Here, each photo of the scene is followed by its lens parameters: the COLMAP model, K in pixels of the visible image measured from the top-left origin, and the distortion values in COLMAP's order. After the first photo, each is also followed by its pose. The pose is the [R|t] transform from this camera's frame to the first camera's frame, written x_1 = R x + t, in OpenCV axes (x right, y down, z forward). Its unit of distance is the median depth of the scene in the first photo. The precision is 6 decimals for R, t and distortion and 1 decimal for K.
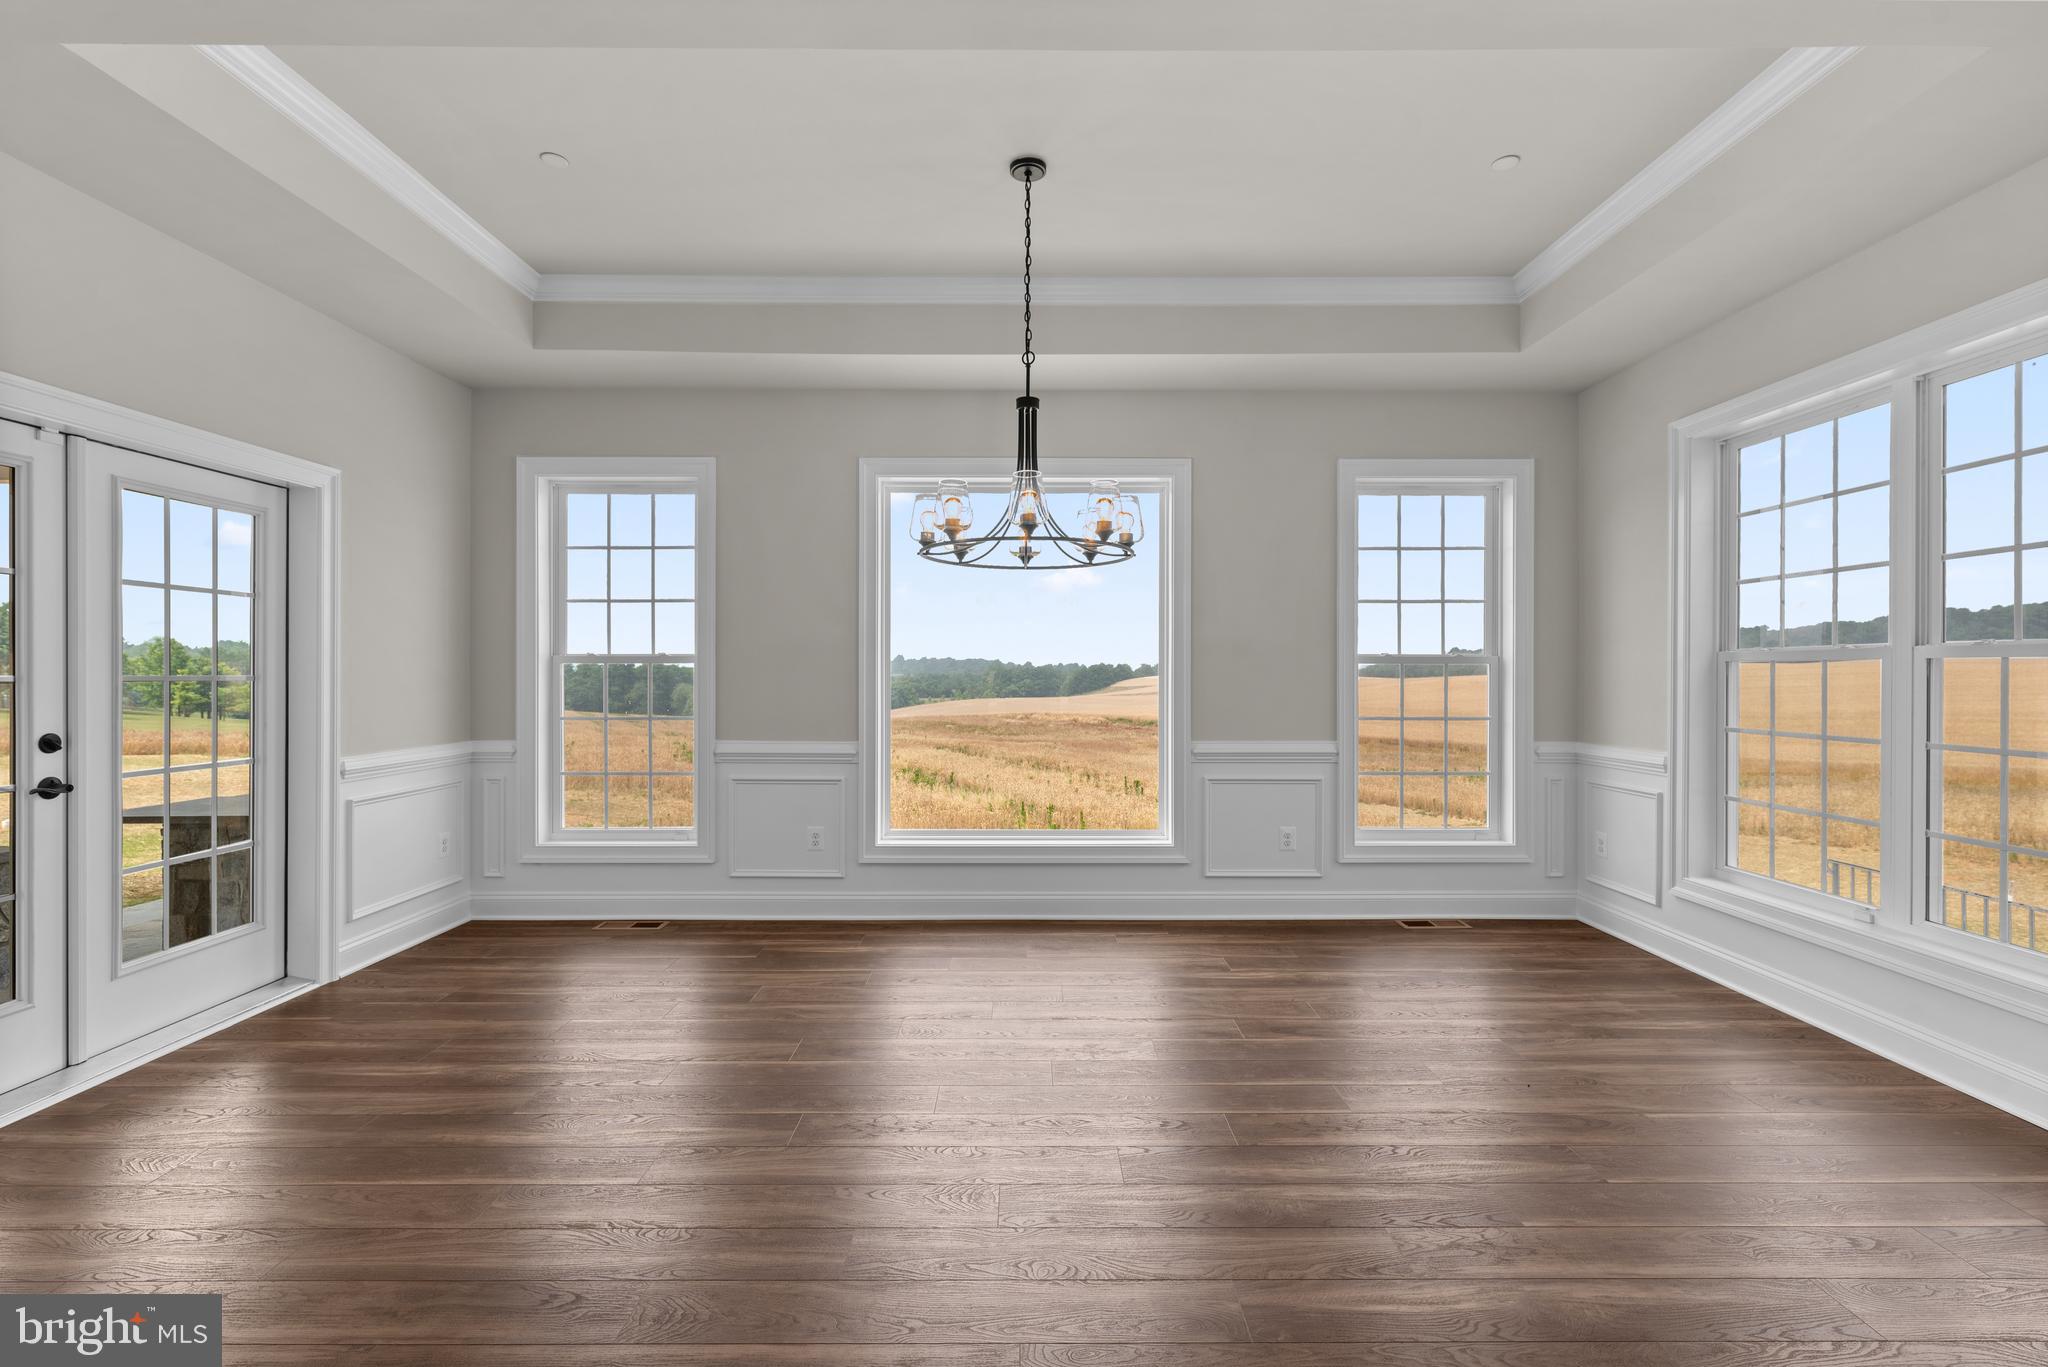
lens RADIAL K [[895.1, 0, 1016.4], [0, 895.1, 673.6], [0, 0, 1]] dist [0.000655, -0.000104]
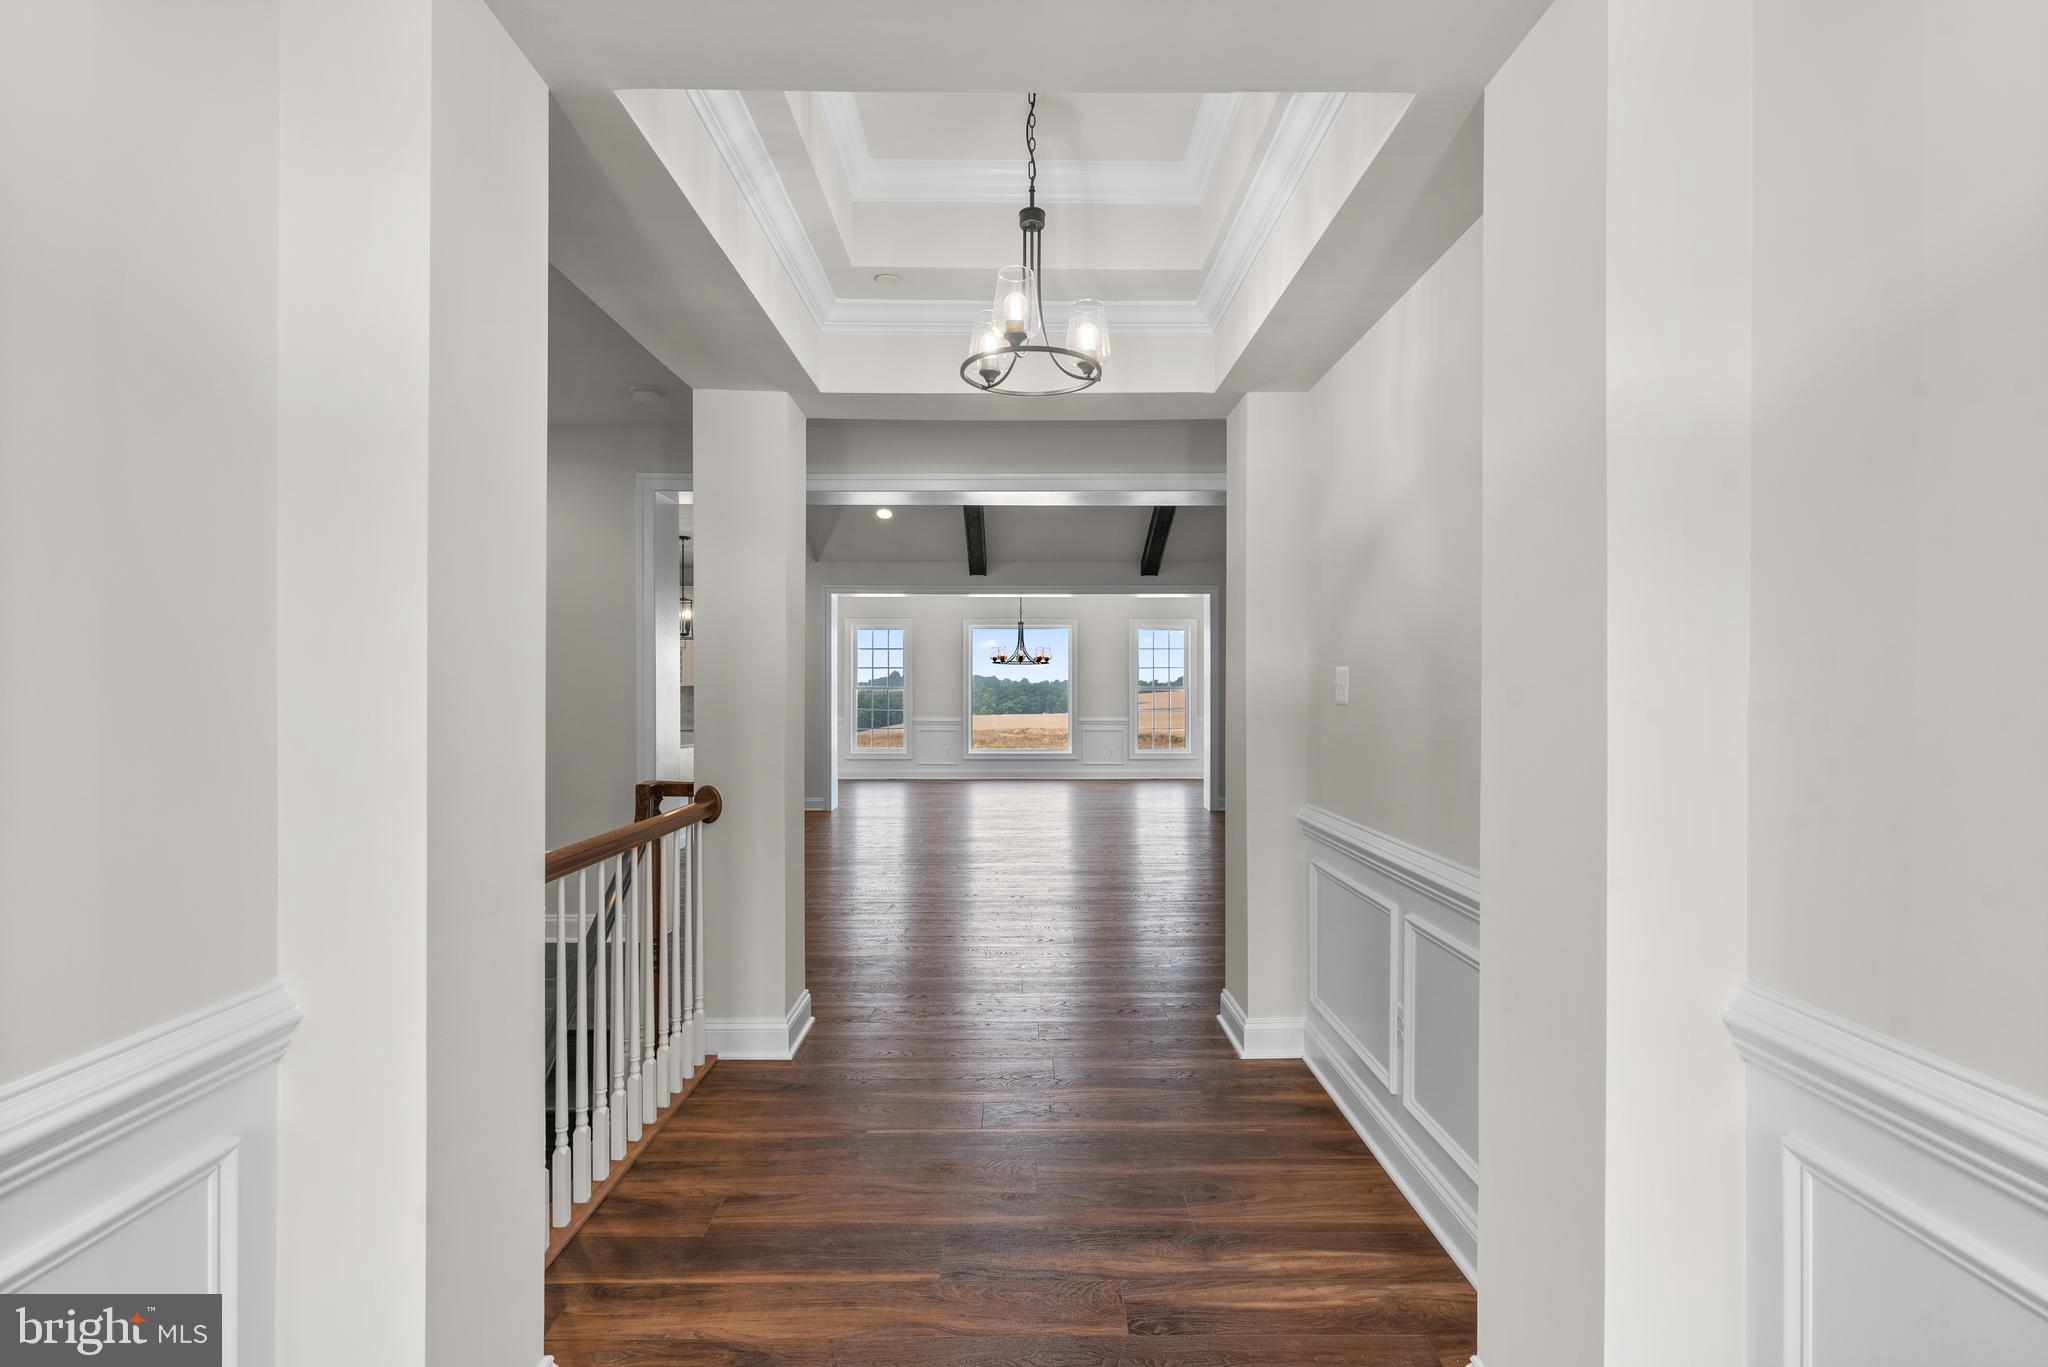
lens RADIAL K [[917.8, 0, 1023.0], [0, 917.8, 687.2], [0, 0, 1]] dist [0.001001, -0.000167]
pose [[0.999936, 0.000355, 0.011336, -0.016392], [-0.000320, 0.999995, -0.003131, -0.011428], [-0.011337, 0.003127, 0.999931, -1.942888]]
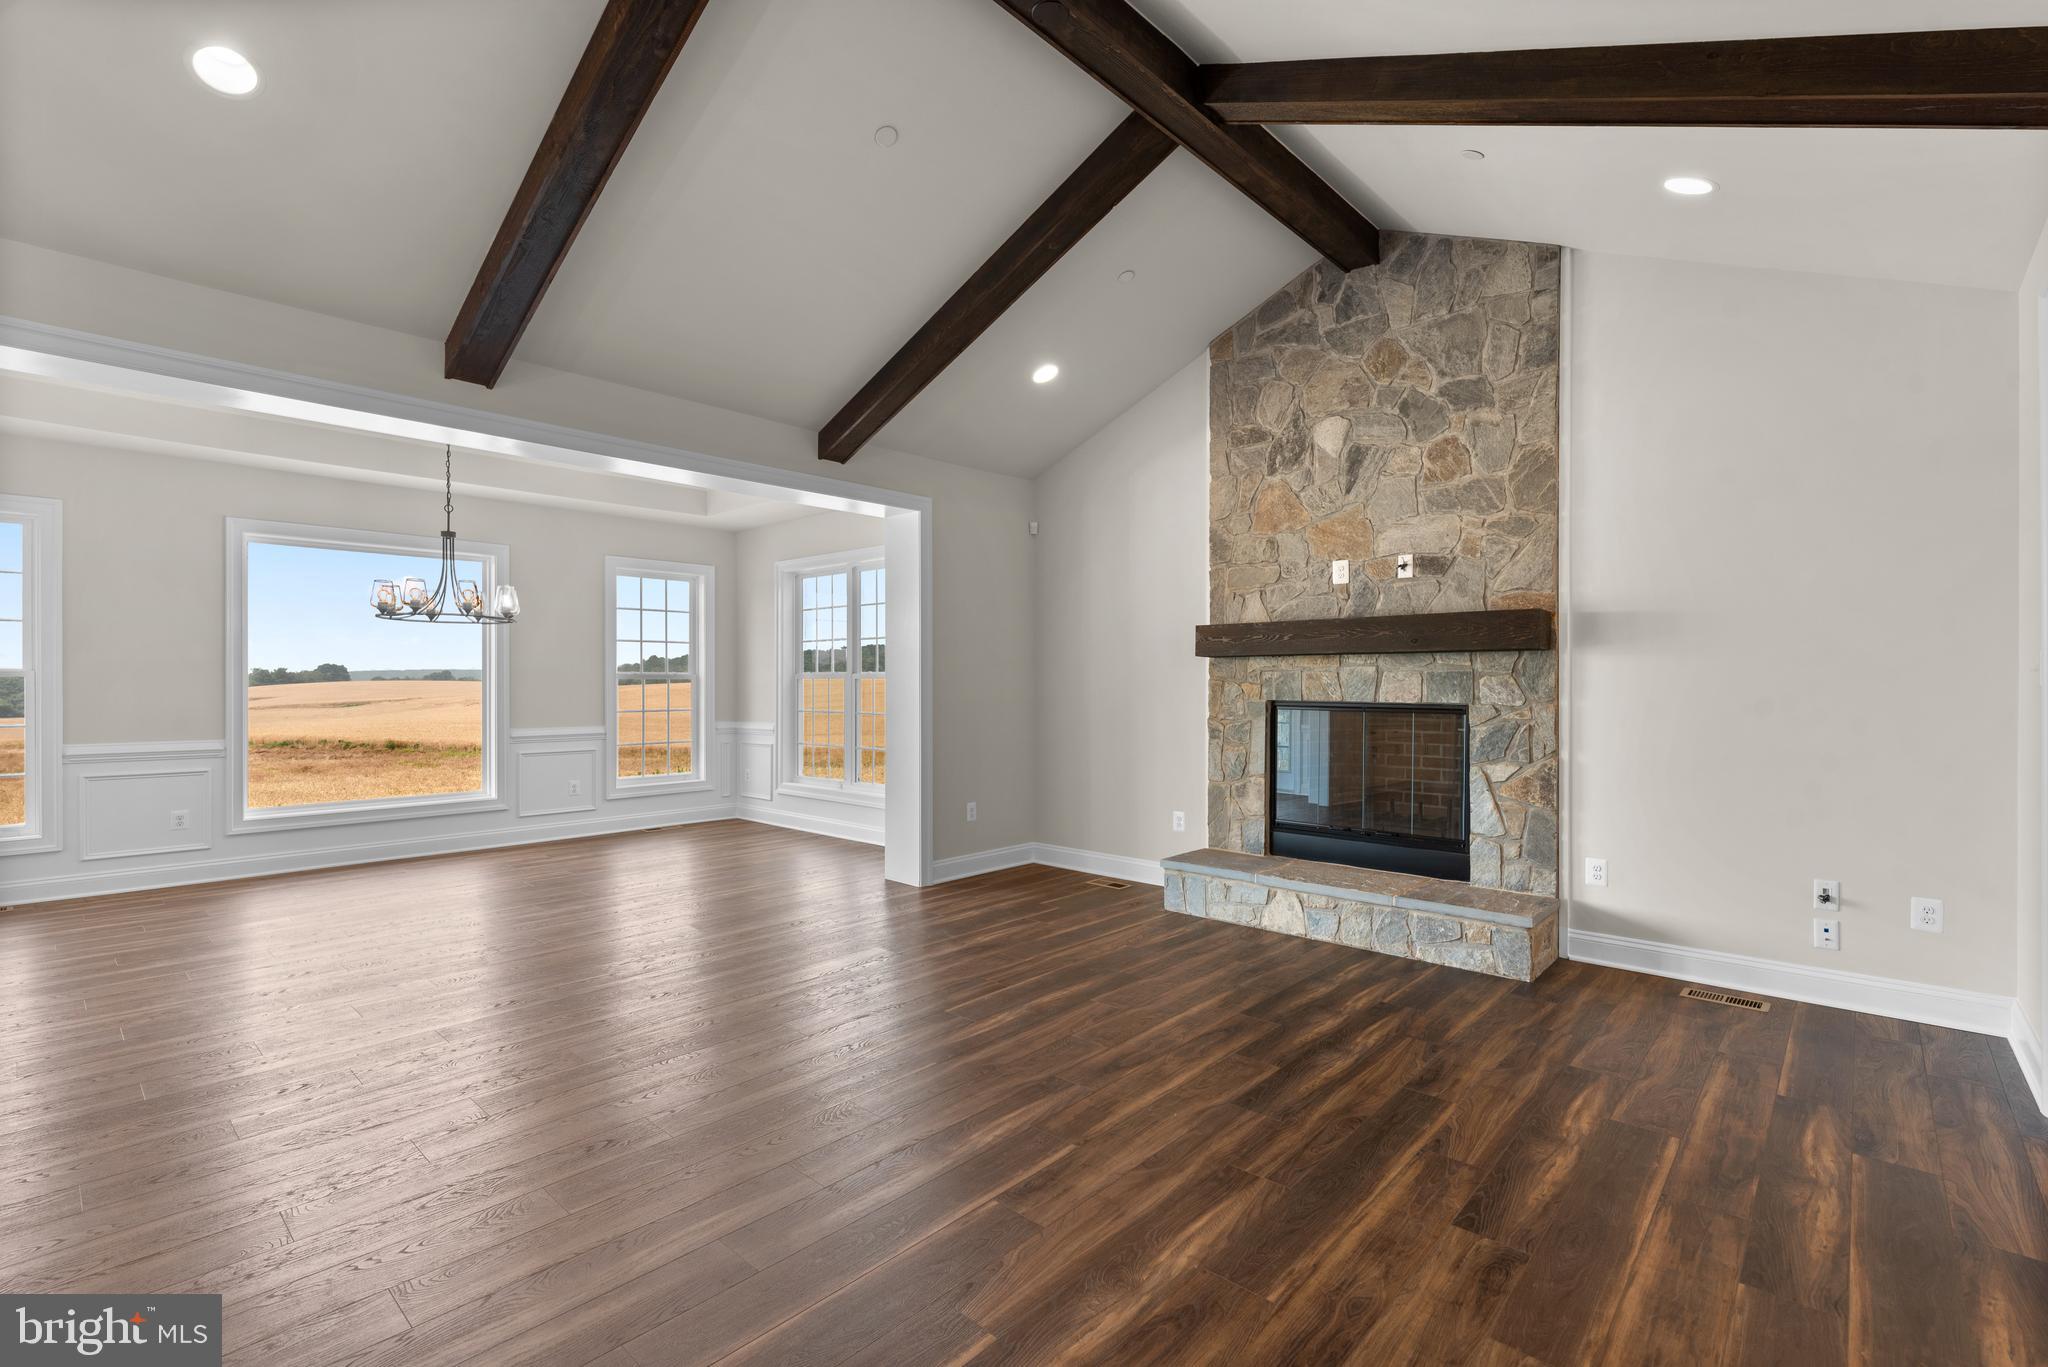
lens RADIAL K [[918.4, 0, 1024.0], [0, 918.4, 683.5], [0, 0, 1]] dist [0.001940, 0.000003]
pose [[0.671631, -0.002590, 0.740882, -0.379910], [0.001266, 0.999996, 0.002347, -0.005556], [-0.740885, -0.000638, 0.671631, -0.713188]]
